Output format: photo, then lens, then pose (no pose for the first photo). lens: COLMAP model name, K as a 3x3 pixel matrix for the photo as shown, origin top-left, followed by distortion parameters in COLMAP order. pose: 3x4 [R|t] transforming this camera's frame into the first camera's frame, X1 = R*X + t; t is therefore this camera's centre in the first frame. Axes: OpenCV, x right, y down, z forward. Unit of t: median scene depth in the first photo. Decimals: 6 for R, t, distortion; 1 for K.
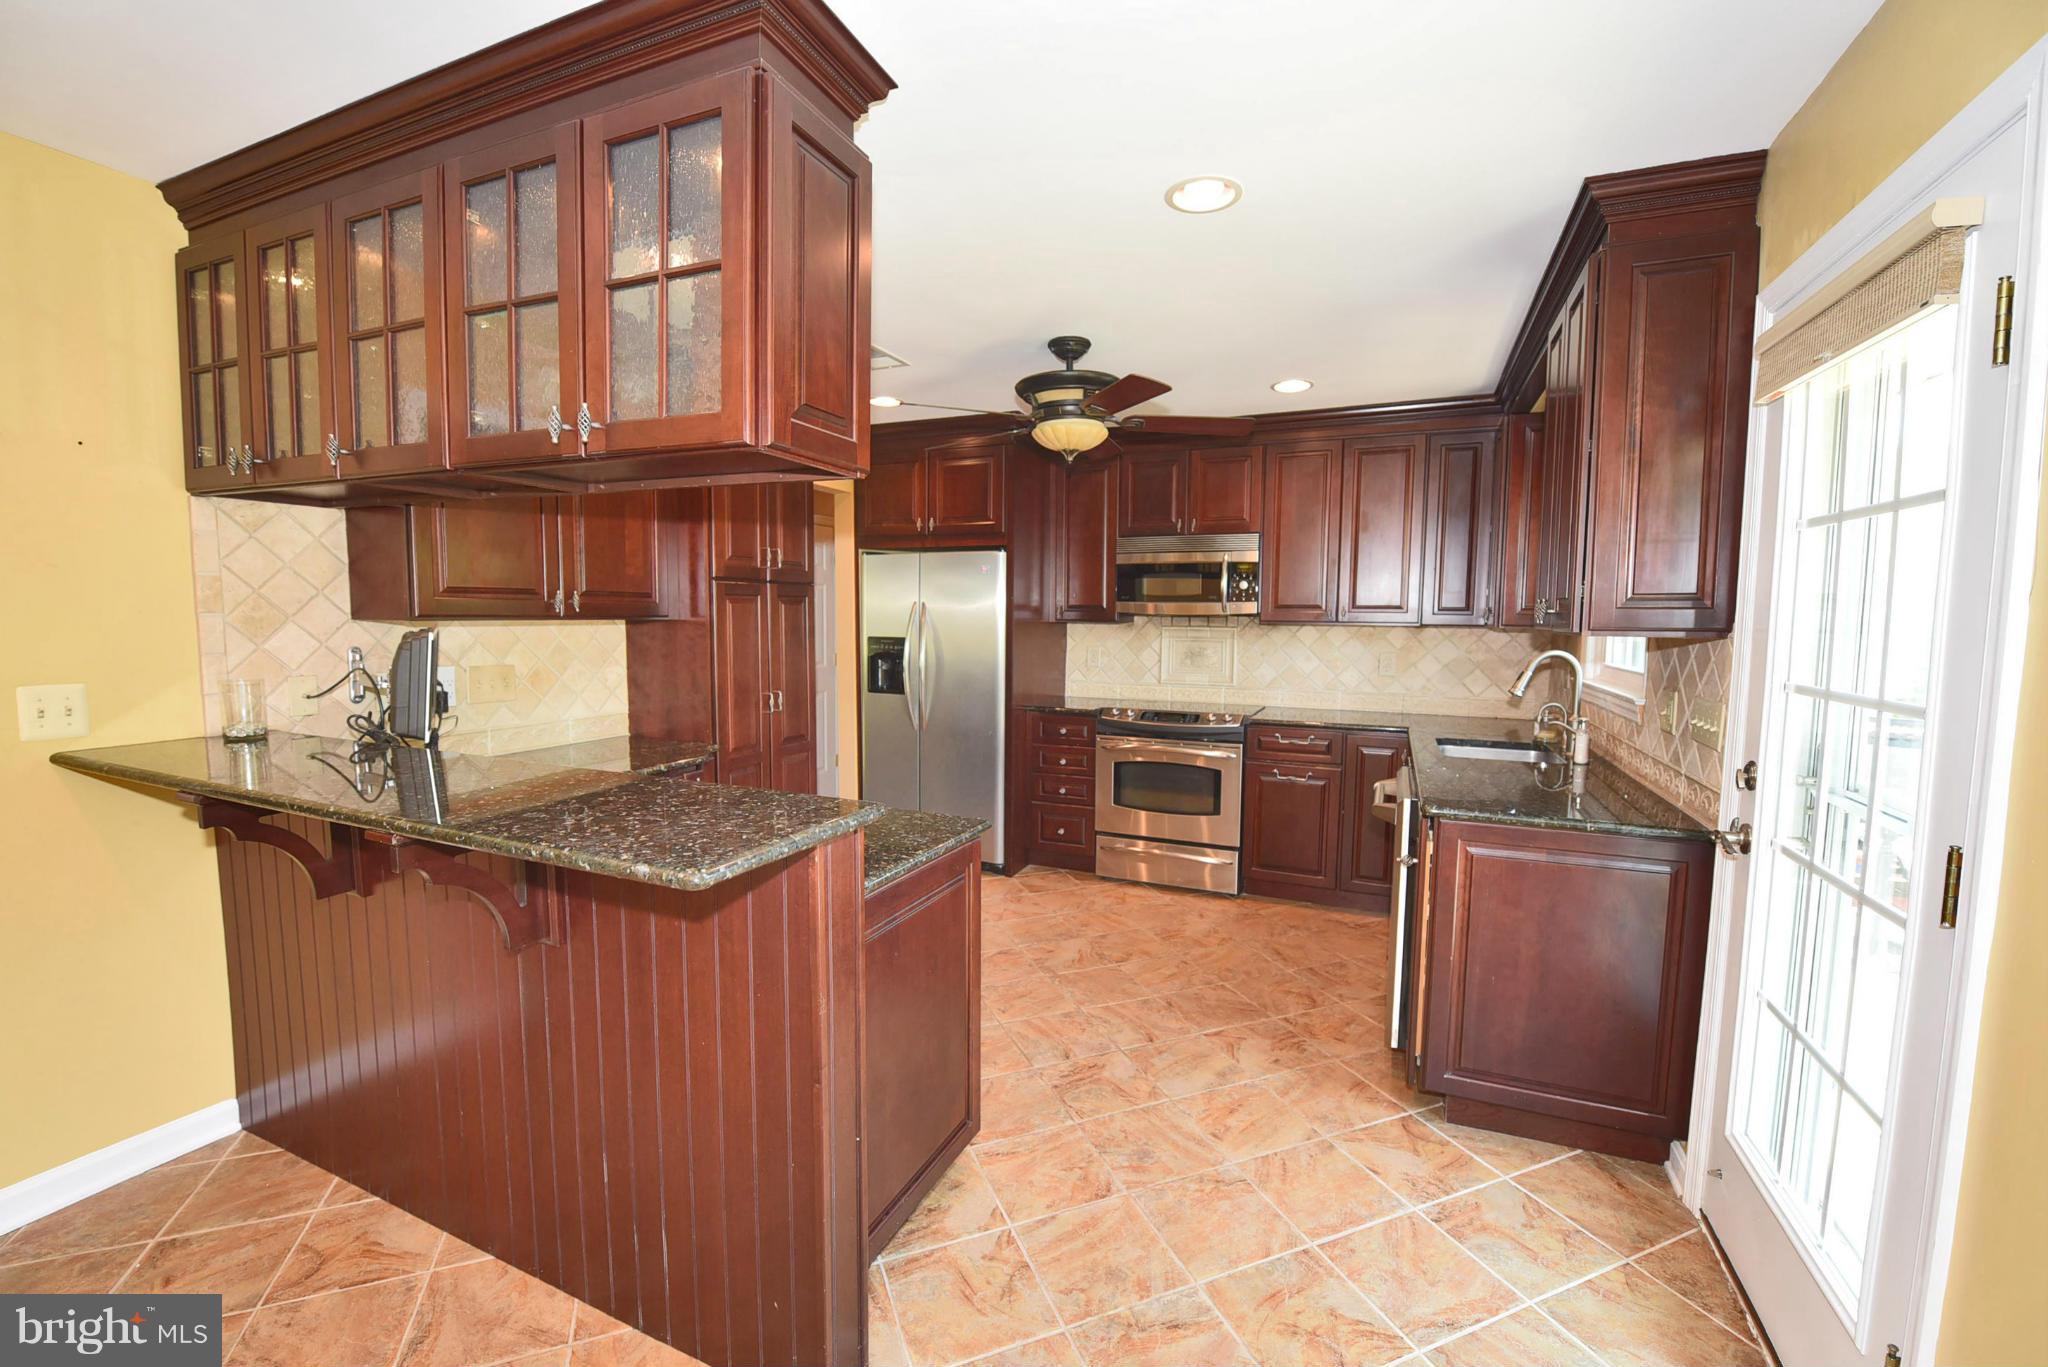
lens RADIAL K [[861.3, 0, 1024.0], [0, 861.3, 683.5], [0, 0, 1]] dist [-0.024254, 0.000043]
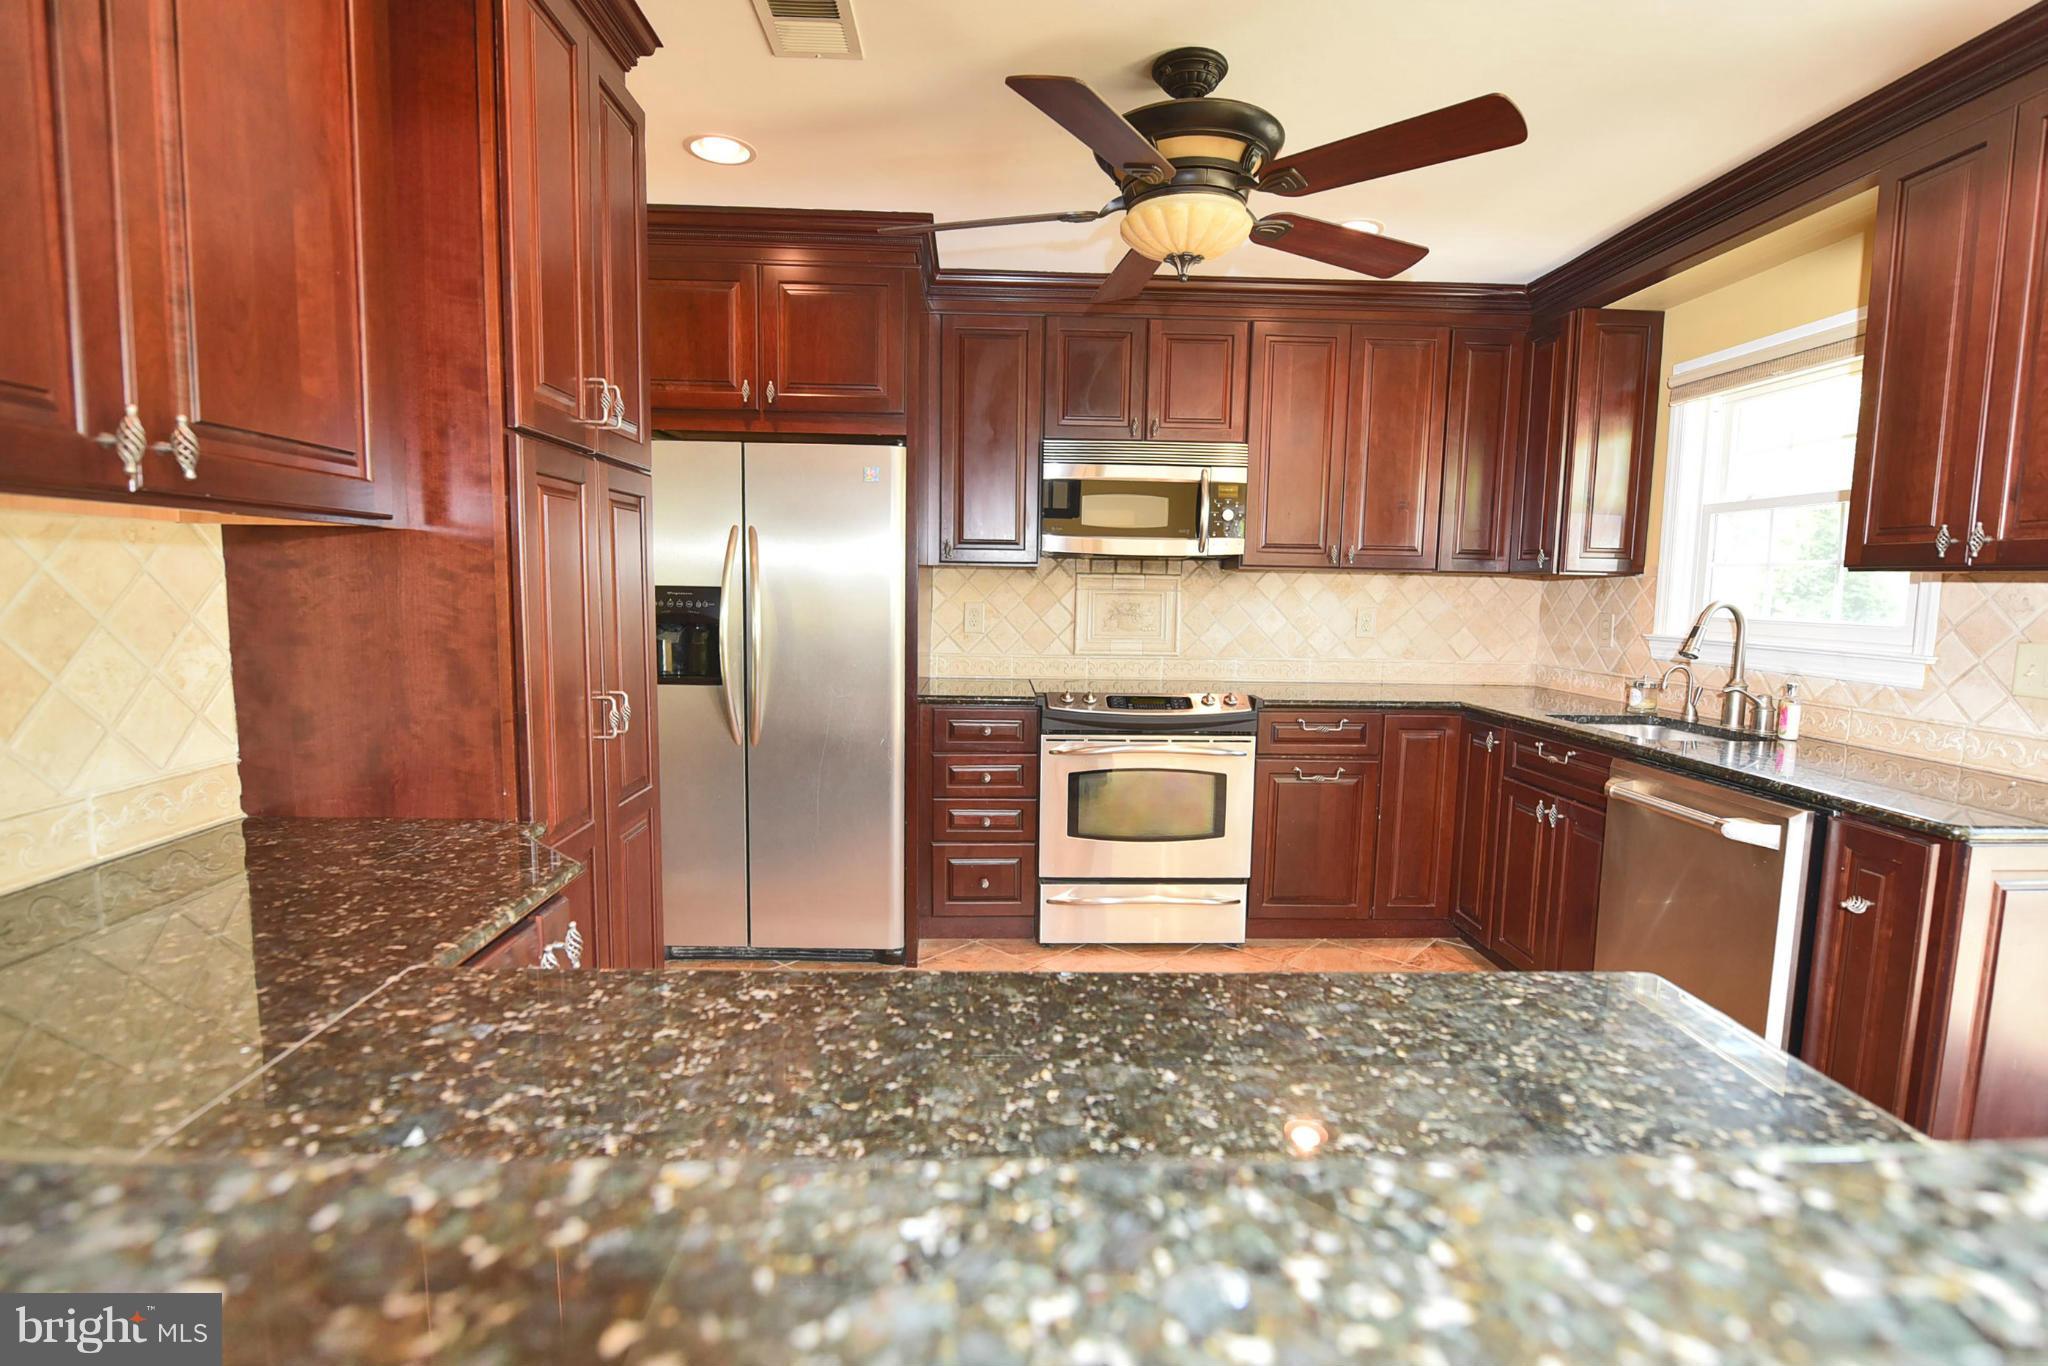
lens RADIAL K [[971.5, 0, 1024.0], [0, 971.5, 683.0], [0, 0, 1]] dist [-0.005418, -0.000931]
pose [[0.896019, -0.039349, 0.442269, -0.340905], [0.026109, 0.999011, 0.035989, -0.009606], [-0.443248, -0.020699, 0.896160, 0.444340]]
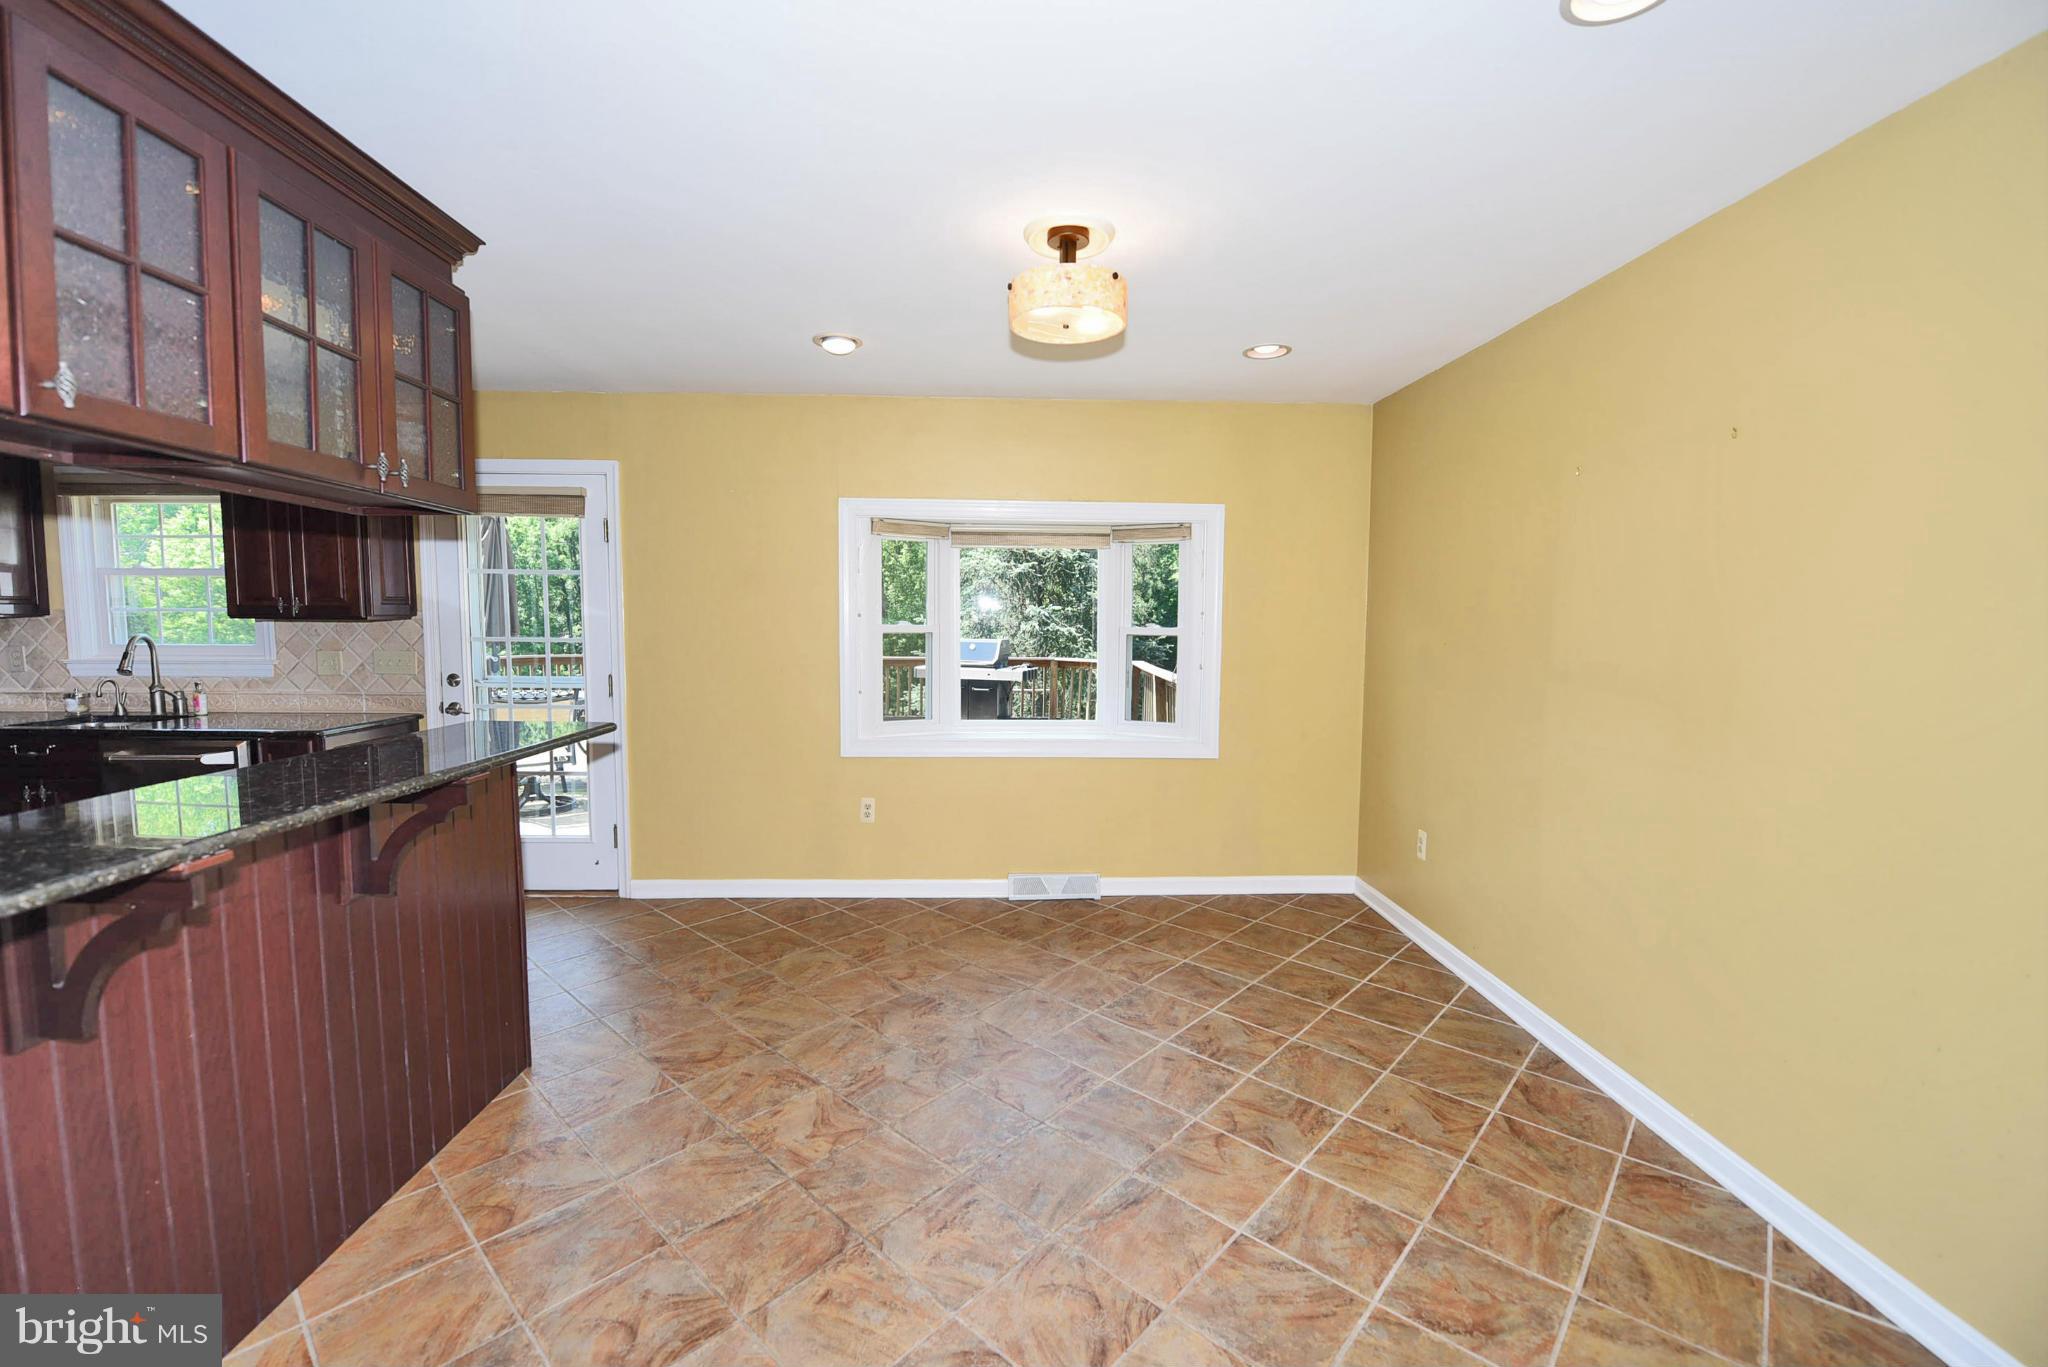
lens RADIAL K [[851.4, 0, 1002.5], [0, 851.4, 679.8], [0, 0, 1]] dist [0.003018, 0.000174]
pose [[-0.410295, -0.082757, 0.908190, -0.993690], [0.065035, 0.990683, 0.119654, -0.037512], [-0.909631, 0.108157, -0.401090, 0.324365]]
